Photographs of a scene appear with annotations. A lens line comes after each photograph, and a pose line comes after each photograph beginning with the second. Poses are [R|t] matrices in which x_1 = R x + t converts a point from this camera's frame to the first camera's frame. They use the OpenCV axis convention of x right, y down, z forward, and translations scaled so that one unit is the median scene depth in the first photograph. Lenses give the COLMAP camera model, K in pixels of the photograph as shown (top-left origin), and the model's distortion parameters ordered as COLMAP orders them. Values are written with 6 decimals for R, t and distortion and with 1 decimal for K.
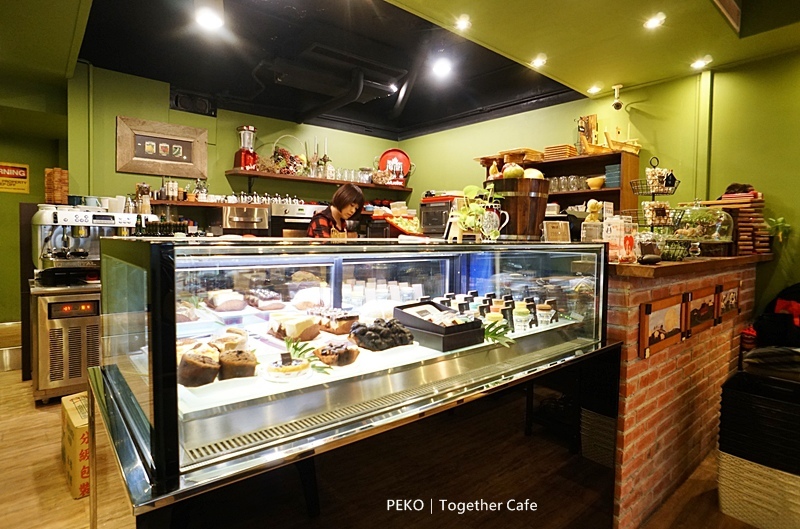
lens RADIAL K [[428.4, 0, 399.7], [0, 428.4, 270.1], [0, 0, 1]] dist [-0.005902, 0.002617]
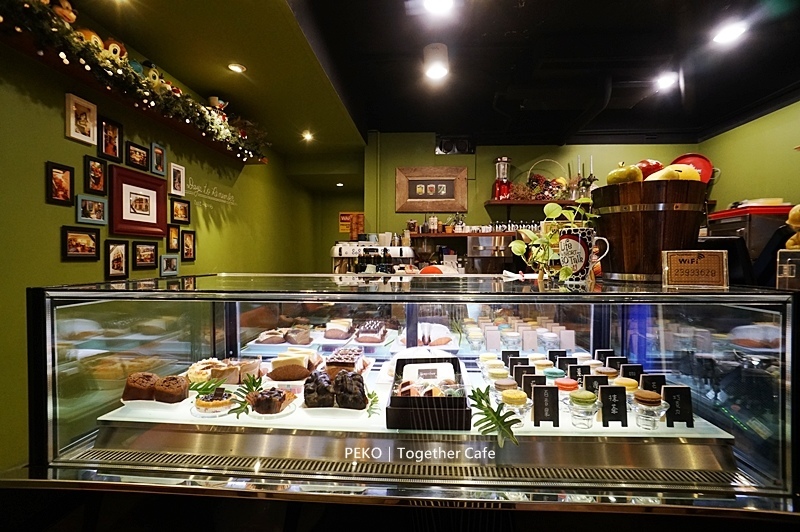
lens RADIAL K [[428.4, 0, 403.1], [0, 428.4, 261.3], [0, 0, 1]] dist [-0.005902, 0.002617]
pose [[0.736323, -0.002314, -0.676626, 0.175567], [-0.051533, 0.996898, -0.059489, -0.016830], [0.674665, 0.078672, 0.733920, 0.116439]]
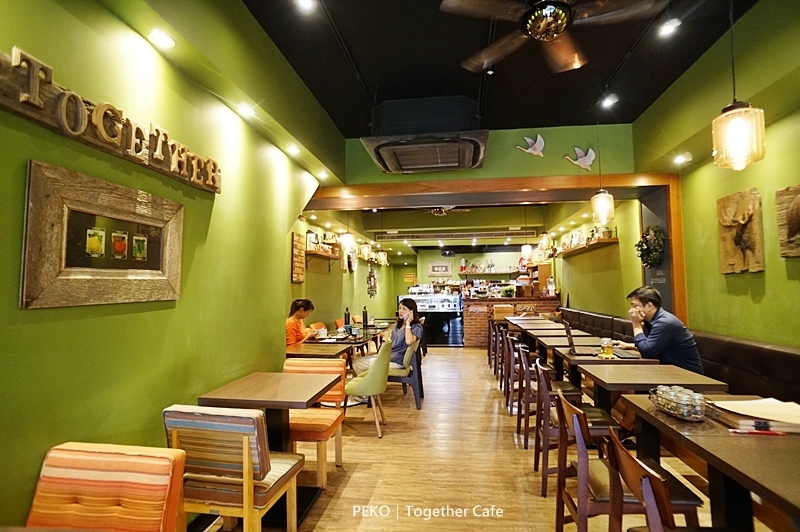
lens RADIAL K [[428.4, 0, 398.0], [0, 428.4, 263.3], [0, 0, 1]] dist [-0.005902, 0.002617]
pose [[0.663217, -0.053935, -0.746481, 1.833545], [-0.049536, 0.992050, -0.115689, 0.091521], [0.746786, 0.113704, 0.655272, -1.548679]]
